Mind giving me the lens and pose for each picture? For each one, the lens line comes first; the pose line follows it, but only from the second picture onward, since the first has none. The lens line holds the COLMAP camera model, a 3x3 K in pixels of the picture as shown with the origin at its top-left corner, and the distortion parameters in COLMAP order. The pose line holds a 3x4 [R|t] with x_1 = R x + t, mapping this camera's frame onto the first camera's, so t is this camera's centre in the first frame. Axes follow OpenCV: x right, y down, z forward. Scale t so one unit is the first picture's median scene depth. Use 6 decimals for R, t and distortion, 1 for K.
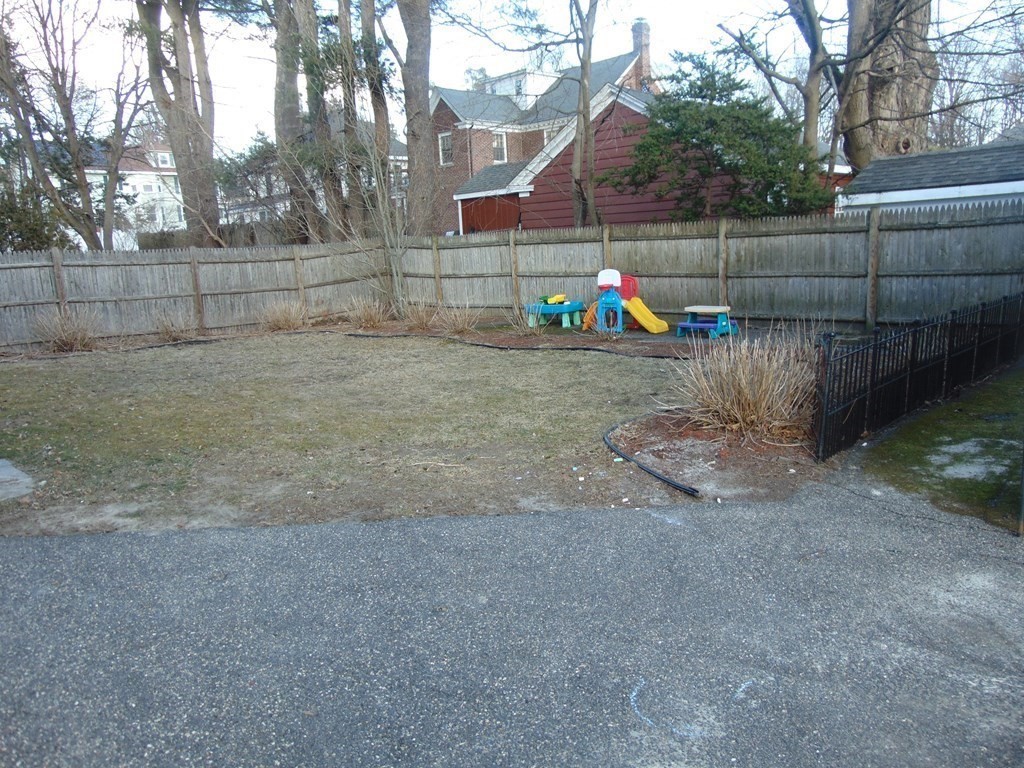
lens RADIAL K [[767.3, 0, 507.3], [0, 767.3, 384.2], [0, 0, 1]] dist [-0.015801, 0.009683]
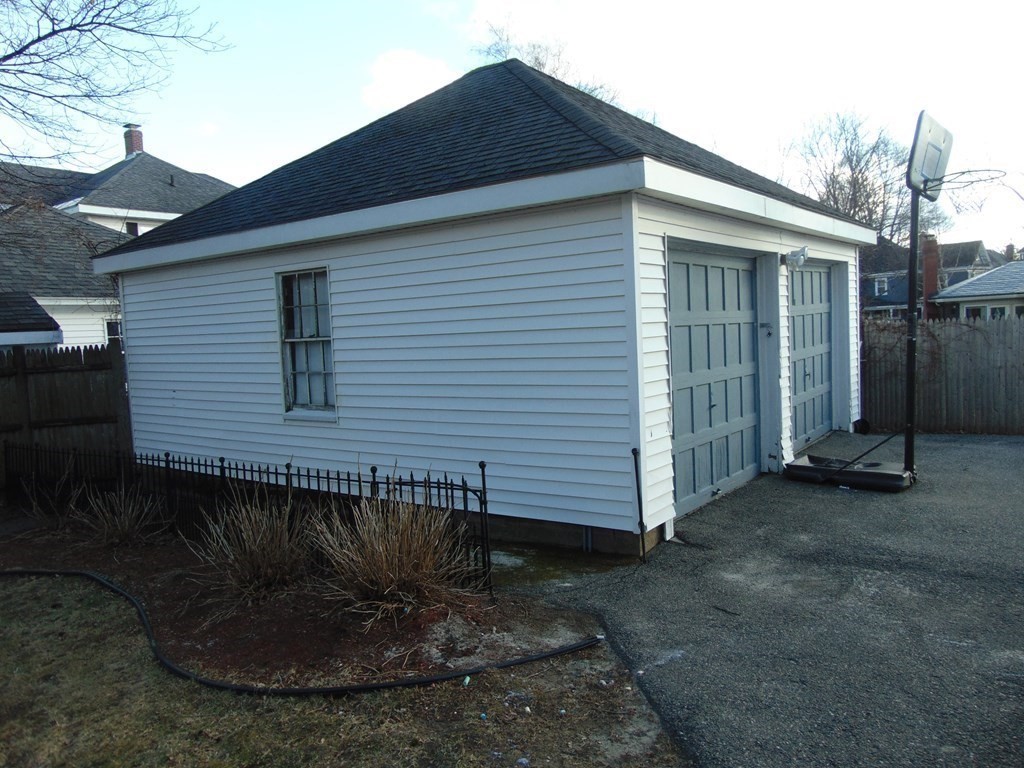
lens RADIAL K [[767.3, 0, 507.3], [0, 767.3, 384.2], [0, 0, 1]] dist [-0.015801, 0.009683]
pose [[-0.097883, -0.005424, 0.995183, -0.634866], [0.248474, 0.968183, 0.029716, -0.200503], [-0.963680, 0.250186, -0.093421, 1.110731]]
